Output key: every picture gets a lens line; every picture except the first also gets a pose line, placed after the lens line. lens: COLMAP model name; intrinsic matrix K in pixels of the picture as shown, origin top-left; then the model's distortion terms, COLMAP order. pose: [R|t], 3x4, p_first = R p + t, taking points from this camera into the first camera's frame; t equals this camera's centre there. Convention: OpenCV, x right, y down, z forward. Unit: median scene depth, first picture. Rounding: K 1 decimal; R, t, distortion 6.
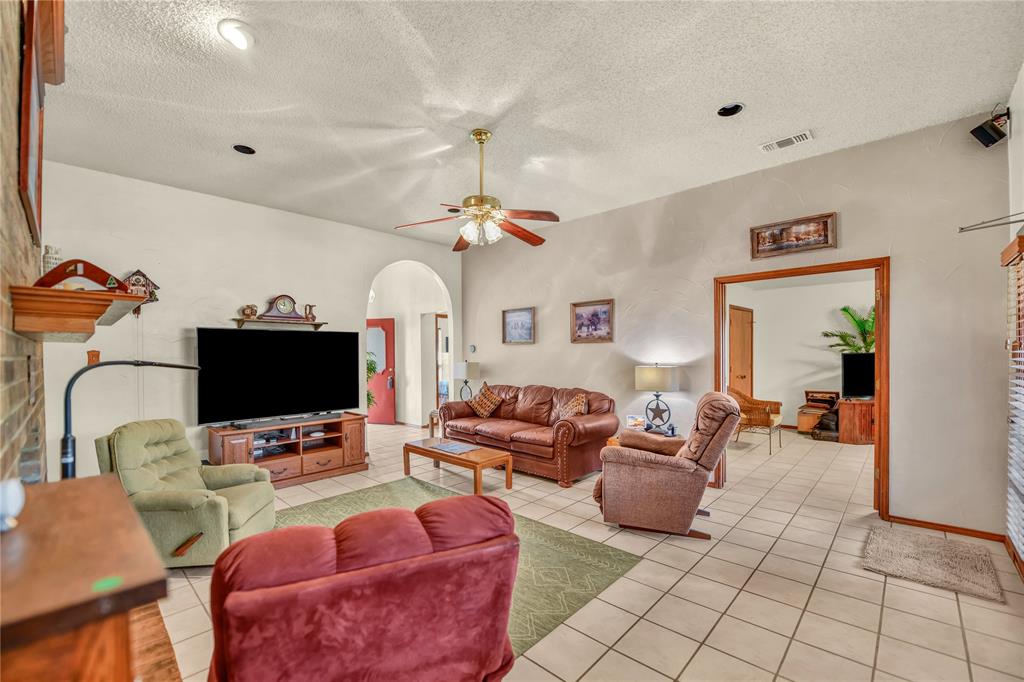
lens RADIAL K [[428.6, 0, 523.3], [0, 428.6, 351.8], [0, 0, 1]] dist [-0.001405, -0.000020]
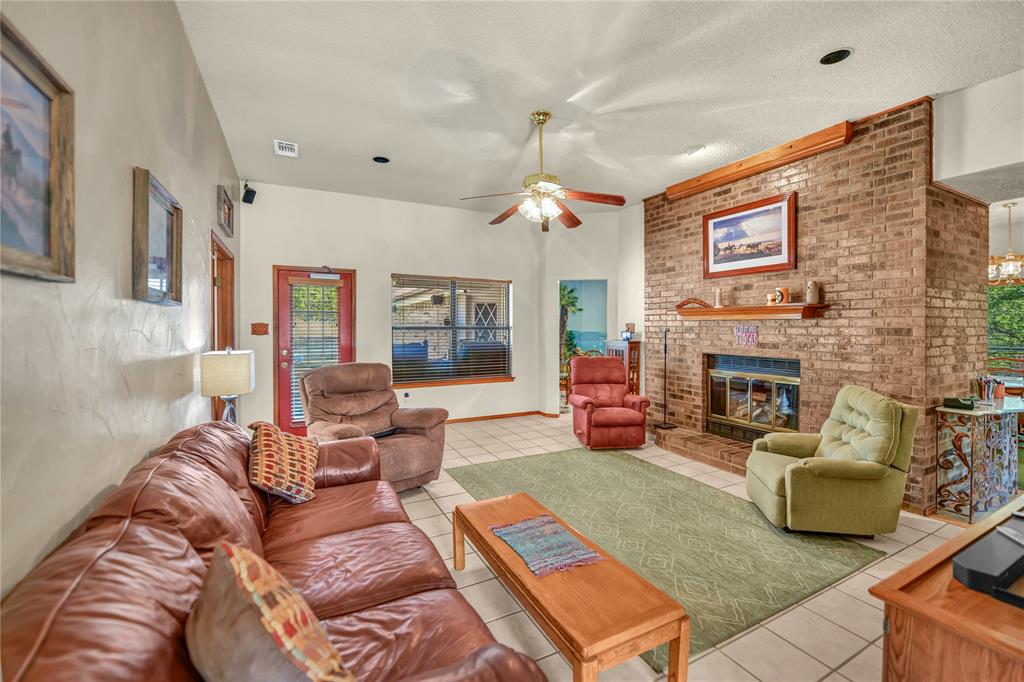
lens RADIAL K [[428.0, 0, 514.0], [0, 428.0, 331.9], [0, 0, 1]] dist [-0.023490, -0.000026]
pose [[-0.936848, 0.003984, 0.349715, -0.274115], [0.007585, 0.999931, 0.008928, 0.002071], [-0.349656, 0.011017, -0.936814, 1.377165]]
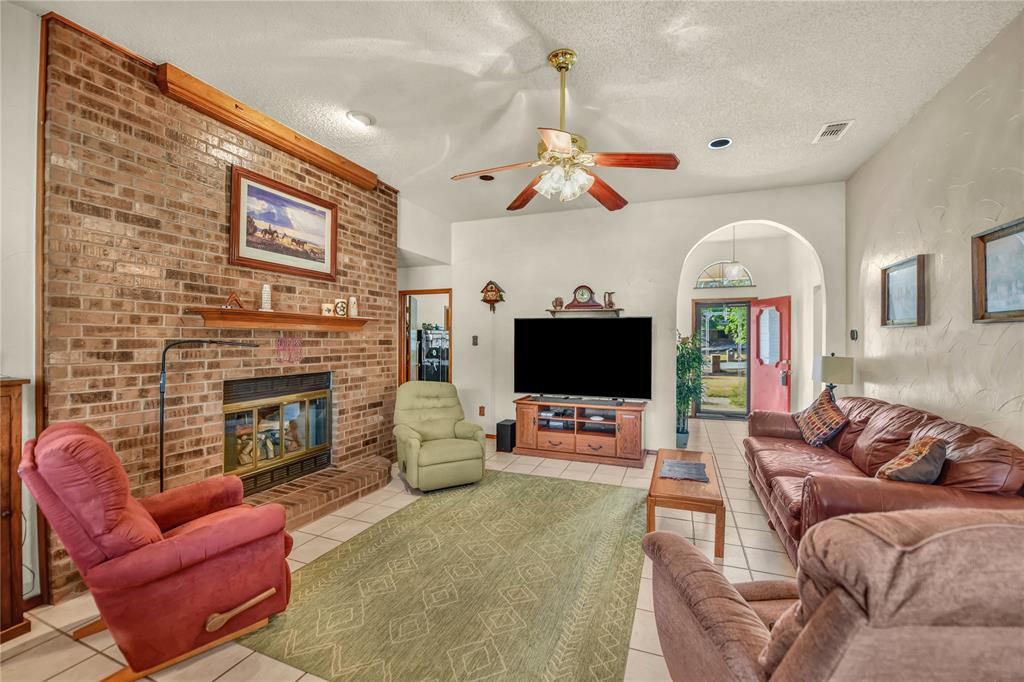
lens RADIAL K [[429.8, 0, 514.3], [0, 429.8, 335.3], [0, 0, 1]] dist [0.001759, 0.000049]
pose [[0.362452, 0.001769, -0.932001, 0.410473], [-0.005861, 0.999983, -0.000381, -0.004559], [0.931984, 0.005600, 0.362456, 0.446553]]
